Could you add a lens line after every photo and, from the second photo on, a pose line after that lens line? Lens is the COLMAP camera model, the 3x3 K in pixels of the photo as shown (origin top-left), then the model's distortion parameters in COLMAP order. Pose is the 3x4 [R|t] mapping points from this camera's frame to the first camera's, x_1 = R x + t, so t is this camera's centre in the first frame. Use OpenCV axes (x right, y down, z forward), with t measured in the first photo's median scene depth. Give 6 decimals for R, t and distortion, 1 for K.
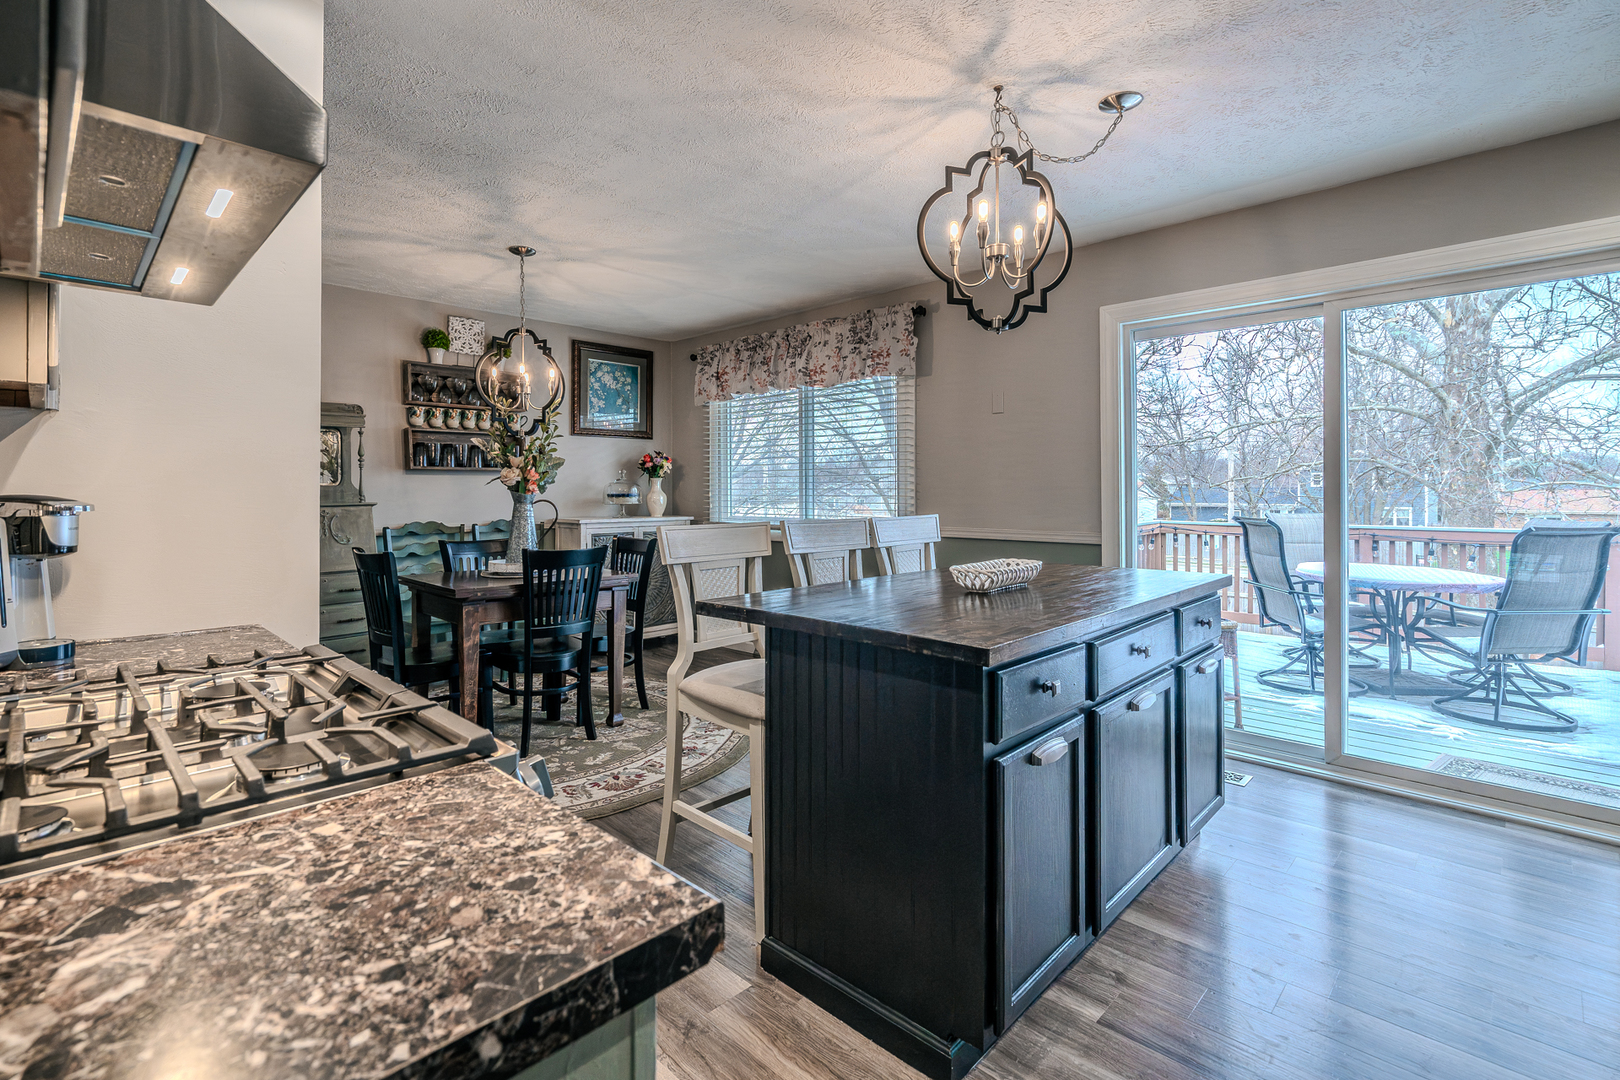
lens RADIAL K [[739.9, 0, 809.7], [0, 739.9, 489.7], [0, 0, 1]] dist [-0.000353, -0.000042]
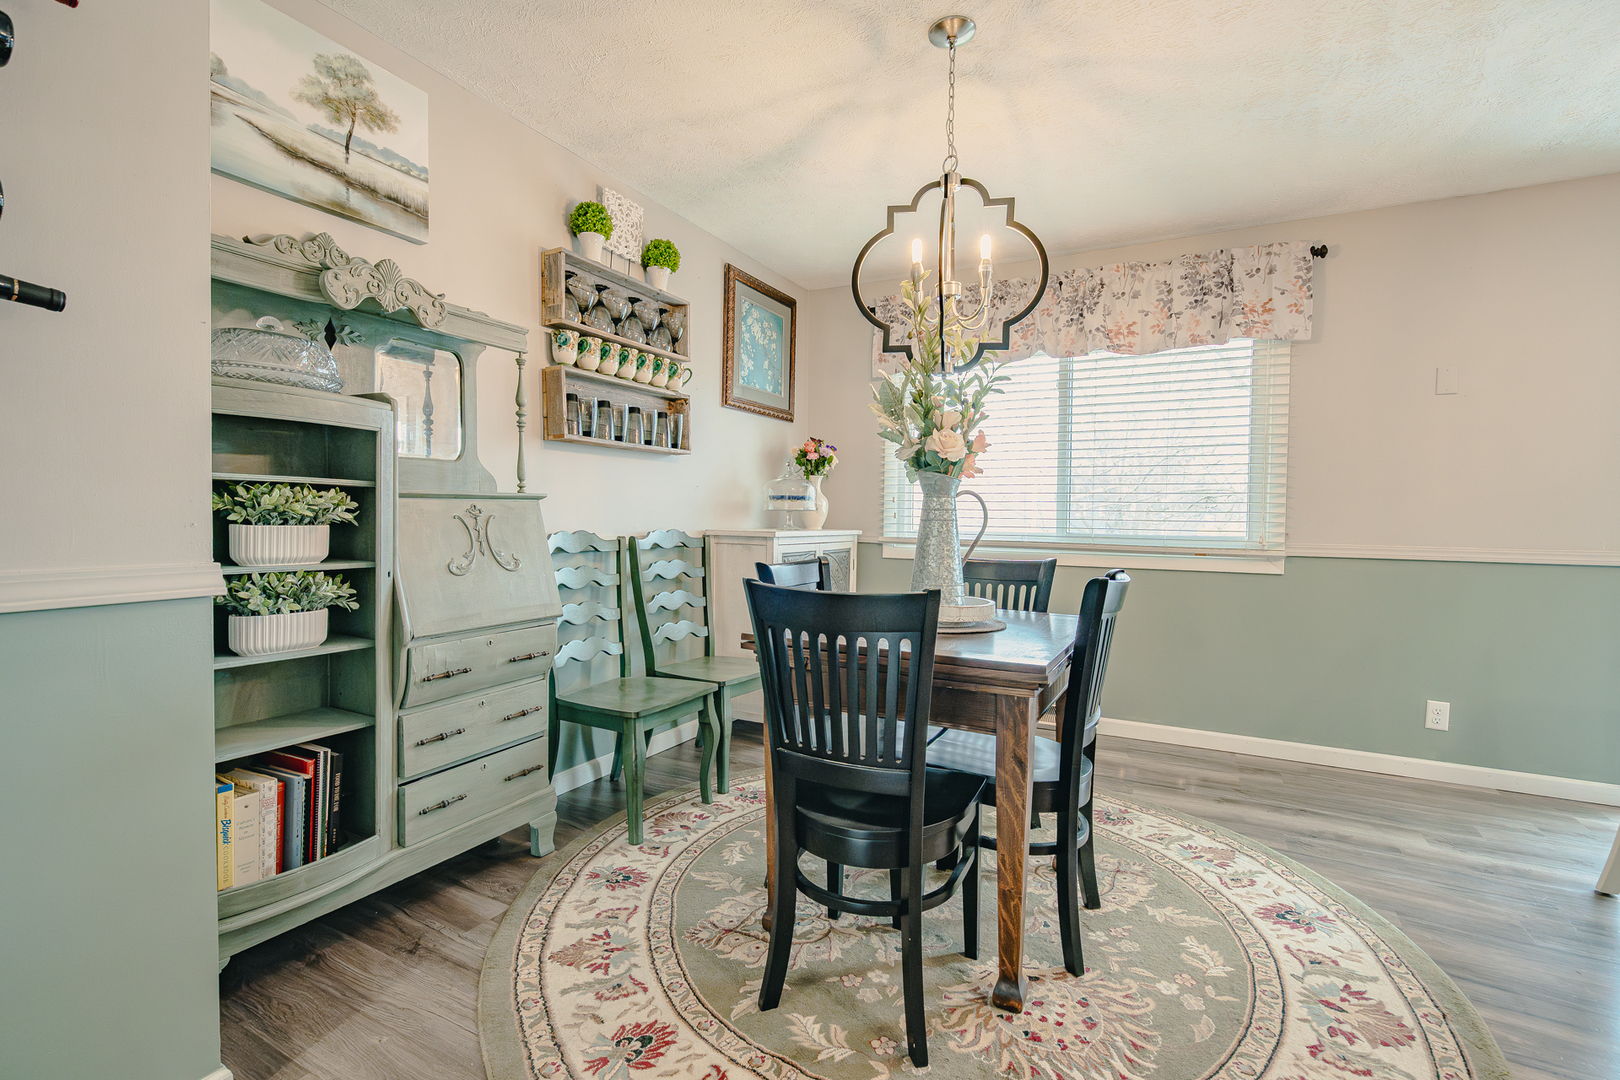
lens RADIAL K [[727.5, 0, 810.0], [0, 727.5, 540.0], [0, 0, 1]] dist [-0.000750, -0.000115]
pose [[0.962910, 0.007528, 0.269719, -0.491681], [-0.018249, 0.999139, 0.037266, 0.025428], [-0.269206, -0.040806, 0.962218, 0.389509]]
